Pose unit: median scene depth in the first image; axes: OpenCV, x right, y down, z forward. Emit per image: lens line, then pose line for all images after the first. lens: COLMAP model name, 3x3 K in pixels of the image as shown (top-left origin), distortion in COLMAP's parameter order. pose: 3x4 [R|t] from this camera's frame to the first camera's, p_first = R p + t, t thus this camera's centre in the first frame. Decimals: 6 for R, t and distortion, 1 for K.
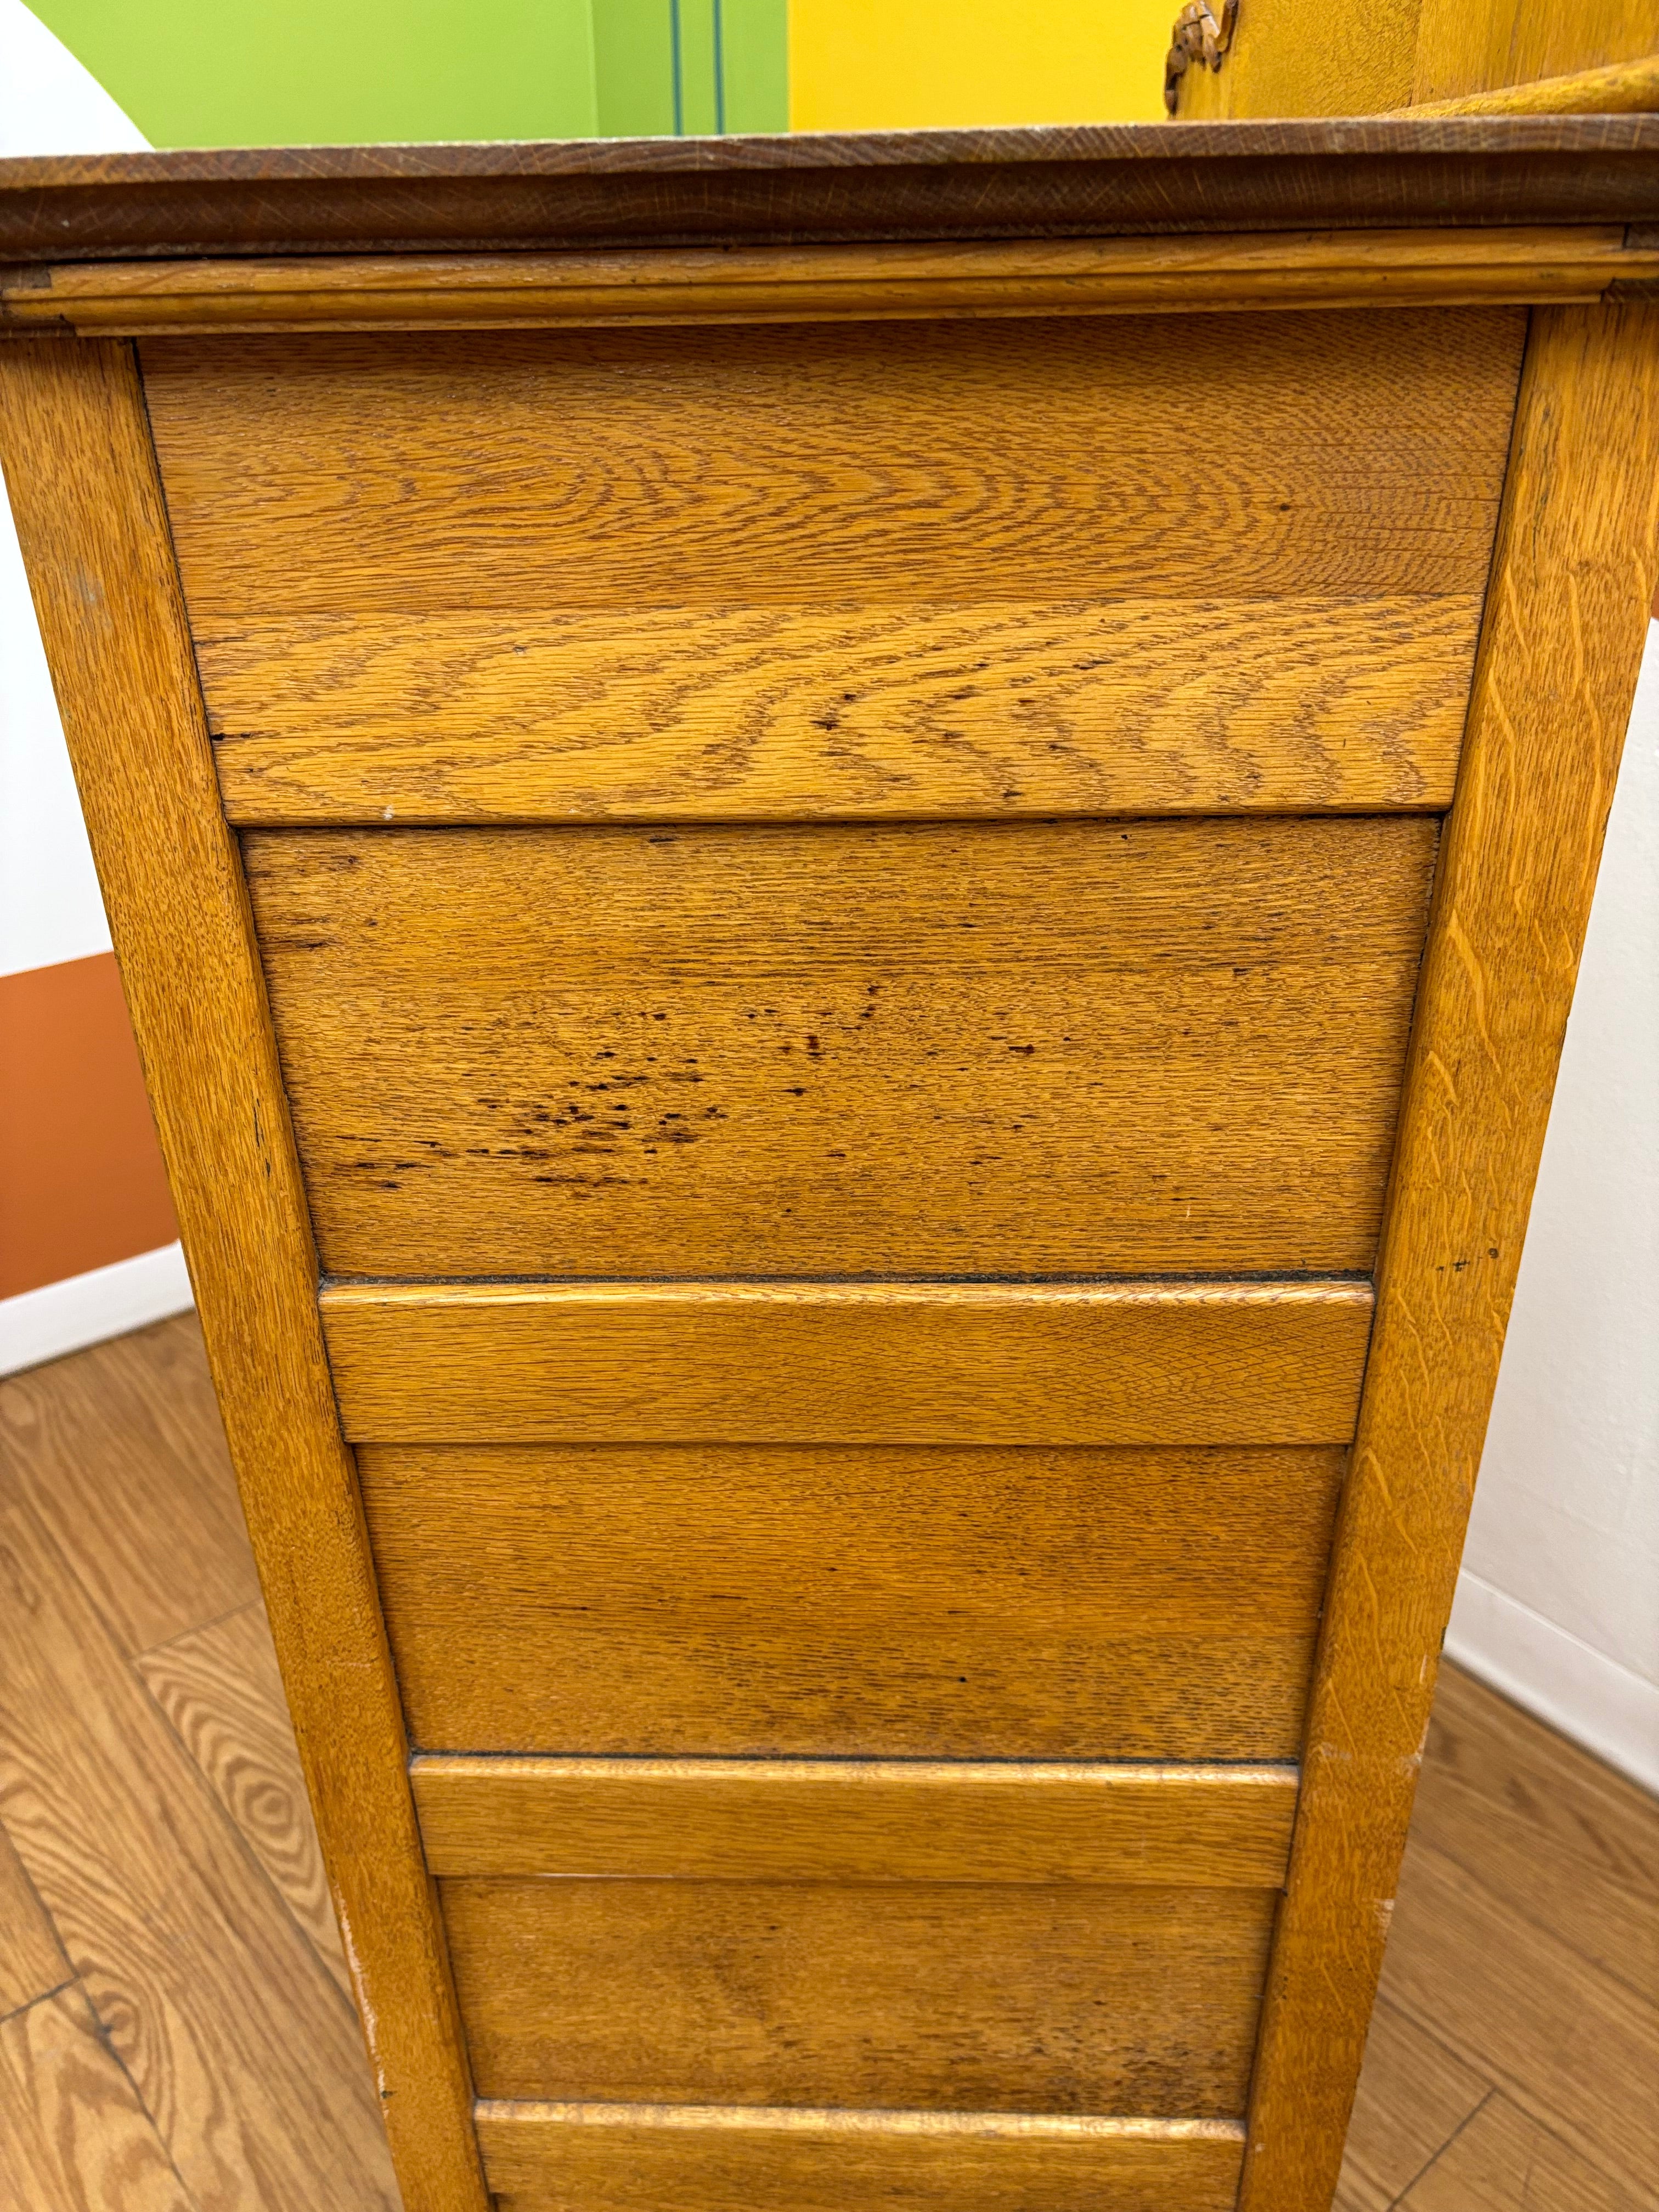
lens RADIAL K [[1665.4, 0, 806.3], [0, 1665.4, 1101.4], [0, 0, 1]] dist [-0.009224, -0.007327]
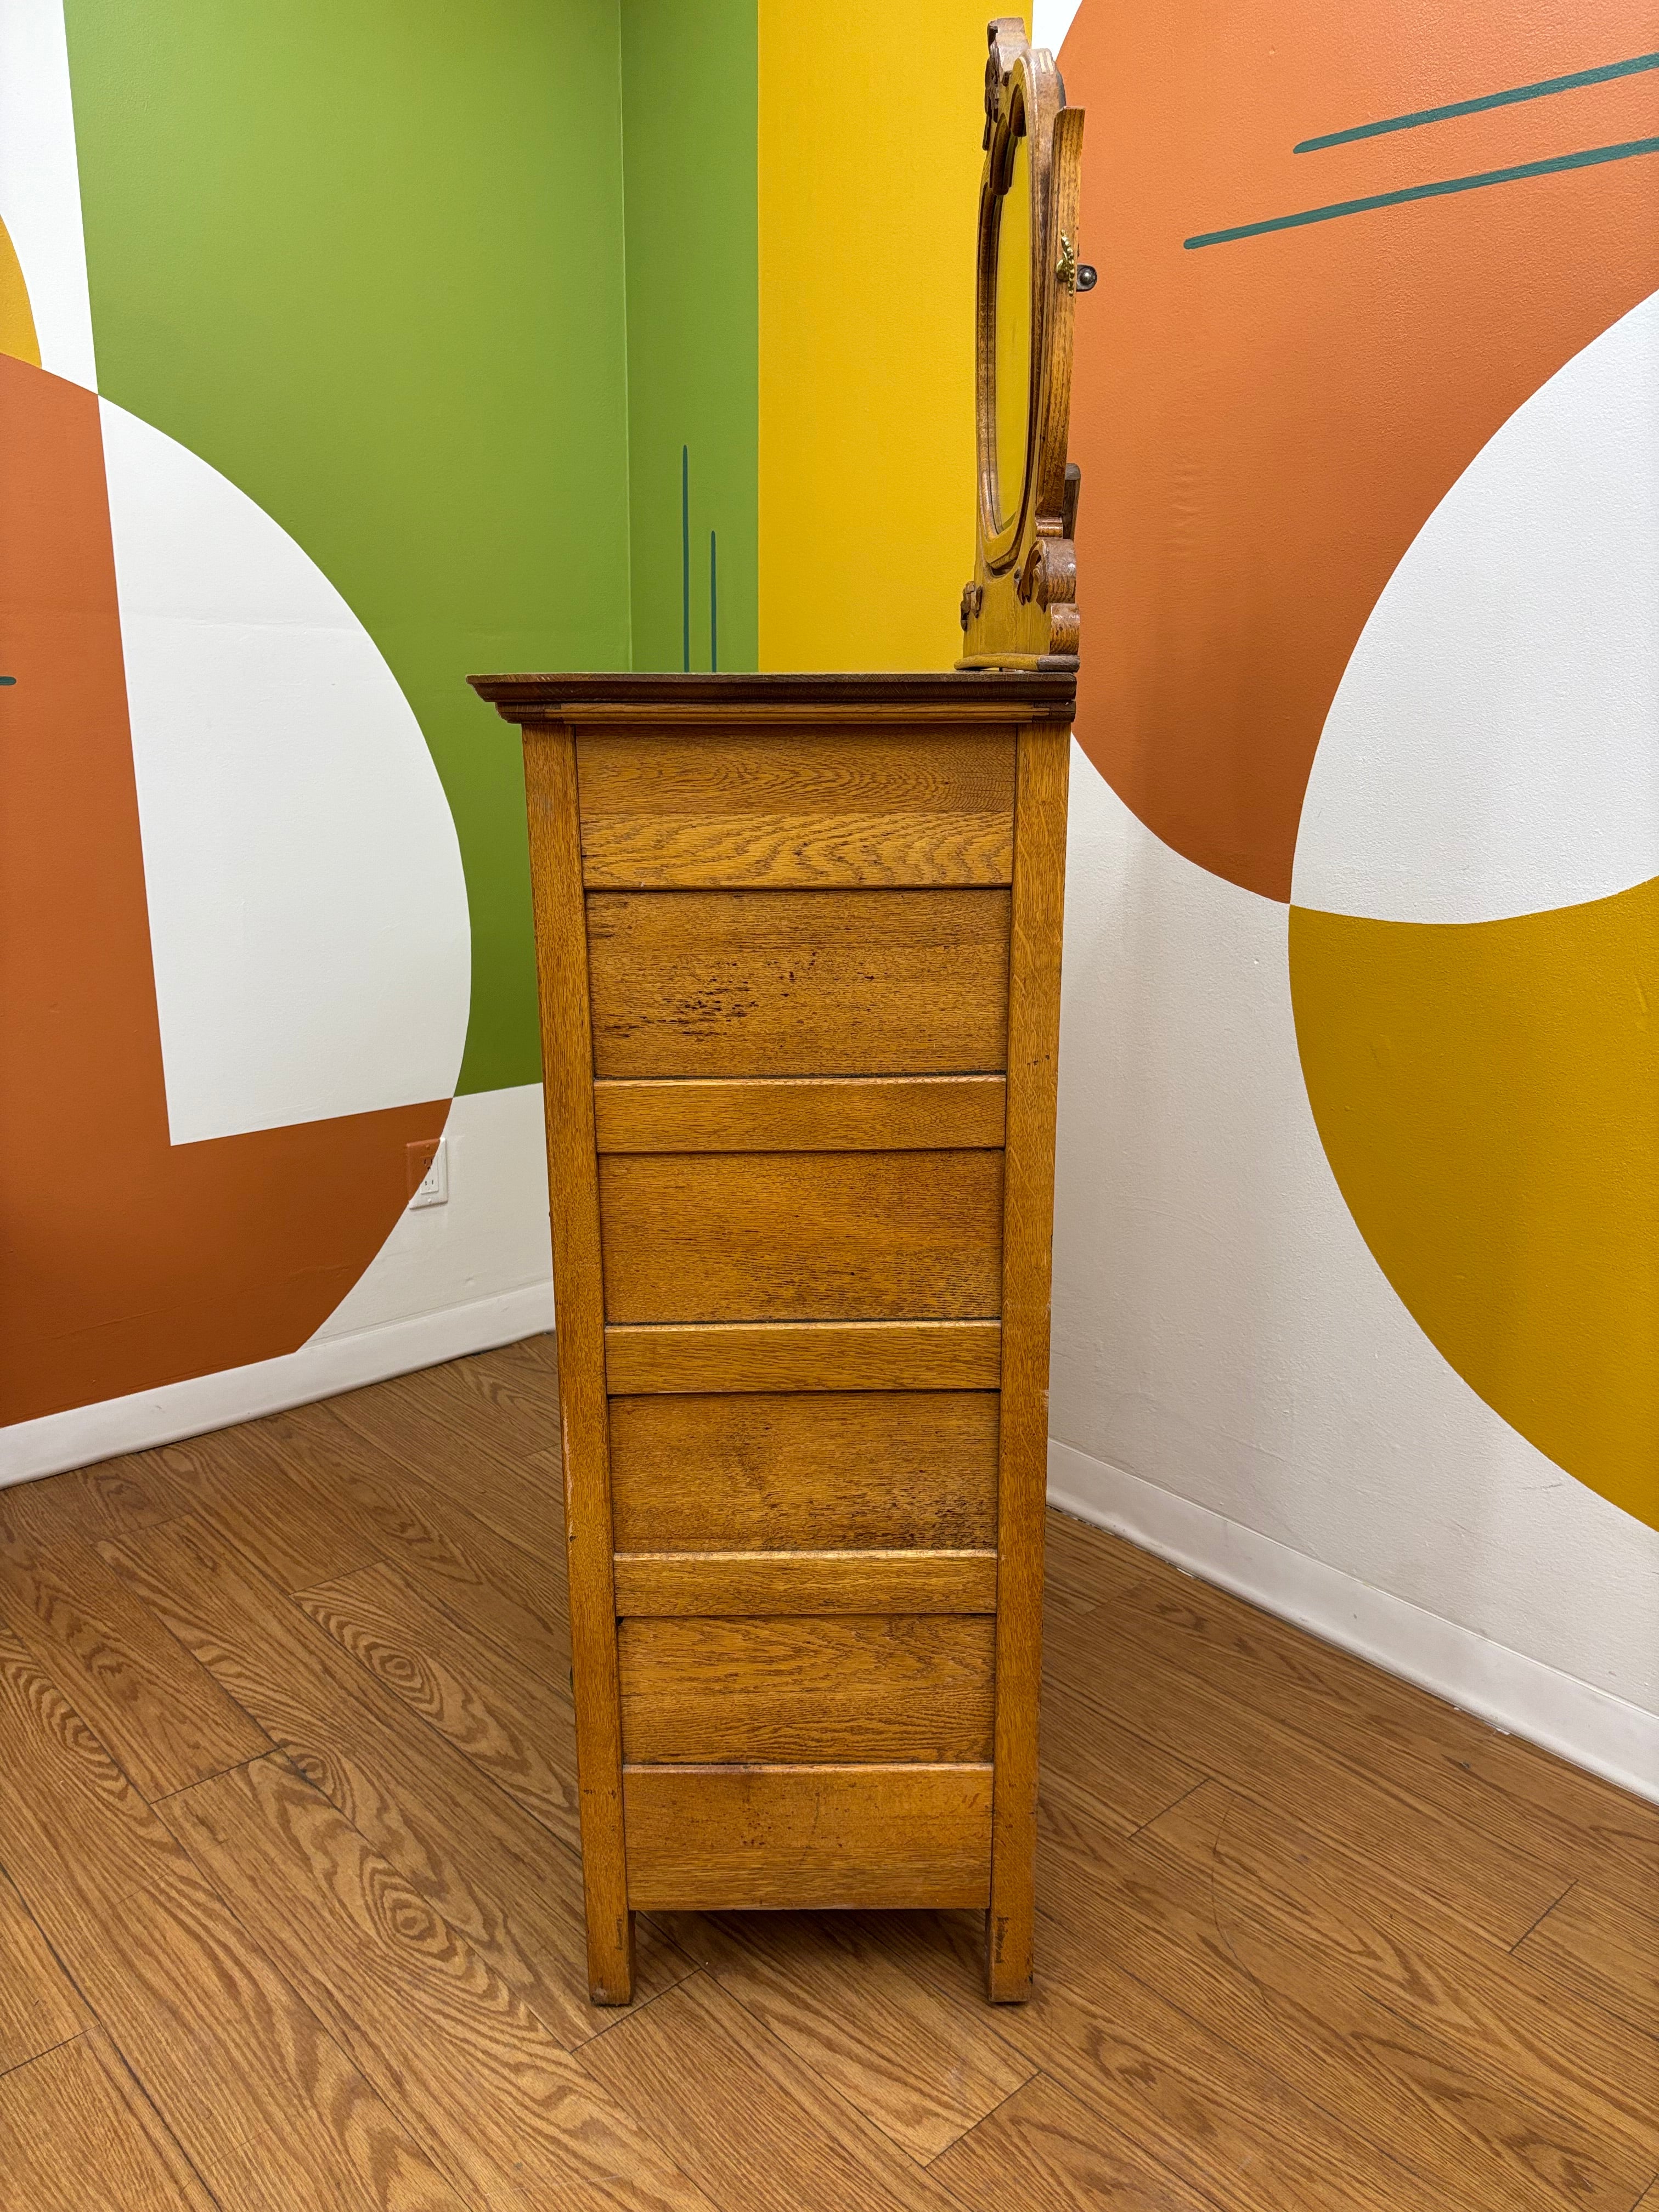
lens RADIAL K [[1652.2, 0, 830.3], [0, 1652.2, 1120.7], [0, 0, 1]] dist [0.042639, -0.065689]
pose [[0.998578, 0.006636, 0.052898, -0.072314], [0.004392, 0.978611, -0.205672, 0.738366], [-0.053132, 0.205611, 0.977190, -1.552129]]
